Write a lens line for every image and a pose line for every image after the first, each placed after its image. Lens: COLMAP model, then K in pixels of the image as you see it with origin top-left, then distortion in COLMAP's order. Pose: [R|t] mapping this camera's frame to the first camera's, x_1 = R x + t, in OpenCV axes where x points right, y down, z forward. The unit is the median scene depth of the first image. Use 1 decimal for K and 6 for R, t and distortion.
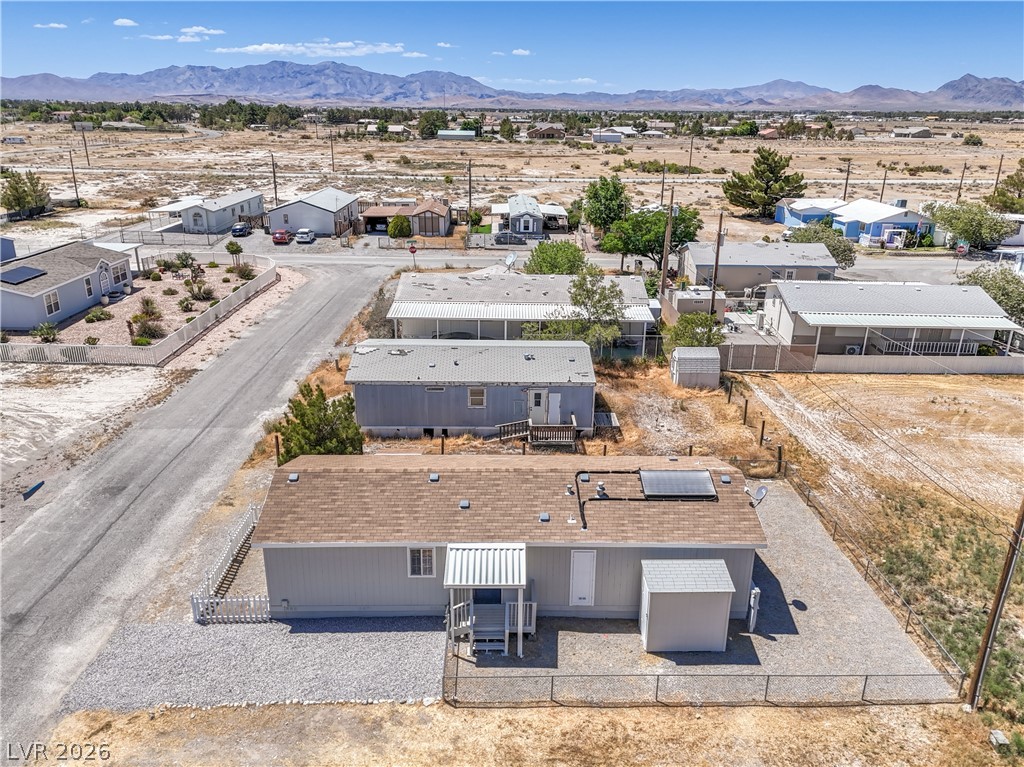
lens RADIAL K [[753.6, 0, 512.0], [0, 753.6, 383.5], [0, 0, 1]] dist [0.075076, -0.061573]
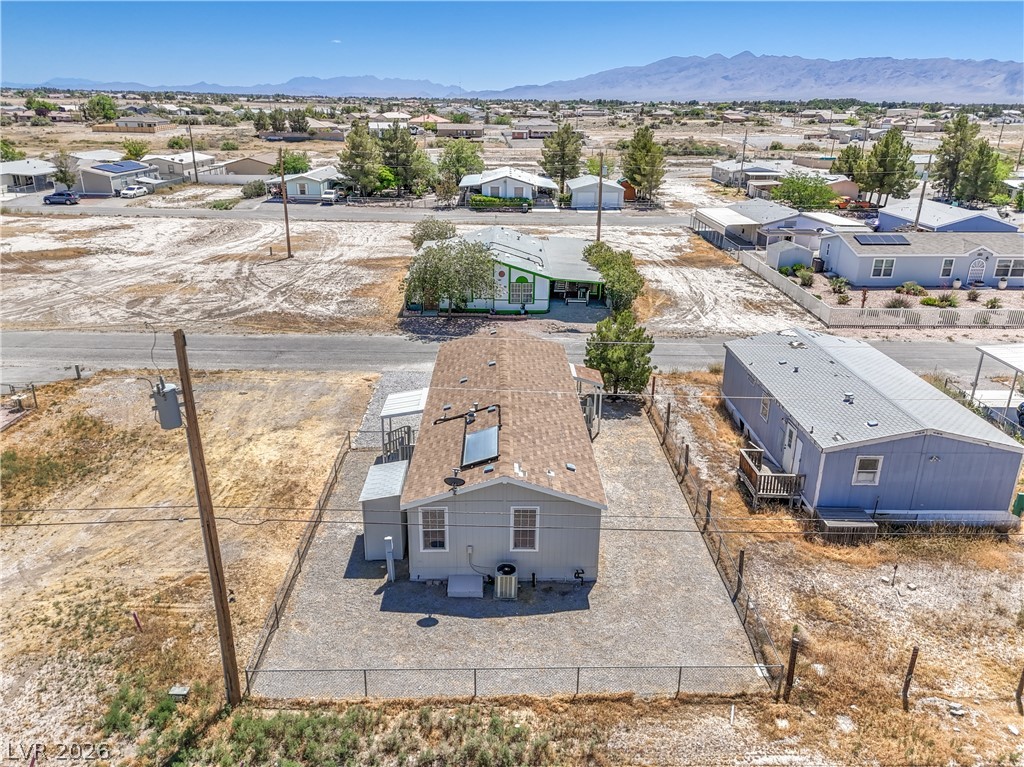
lens RADIAL K [[747.8, 0, 513.8], [0, 747.8, 385.7], [0, 0, 1]] dist [0.074798, -0.065472]
pose [[0.002149, 0.341667, -0.939819, 0.746211], [-0.351049, 0.880265, 0.319214, -0.174829], [0.936354, 0.329237, 0.121834, 0.614219]]
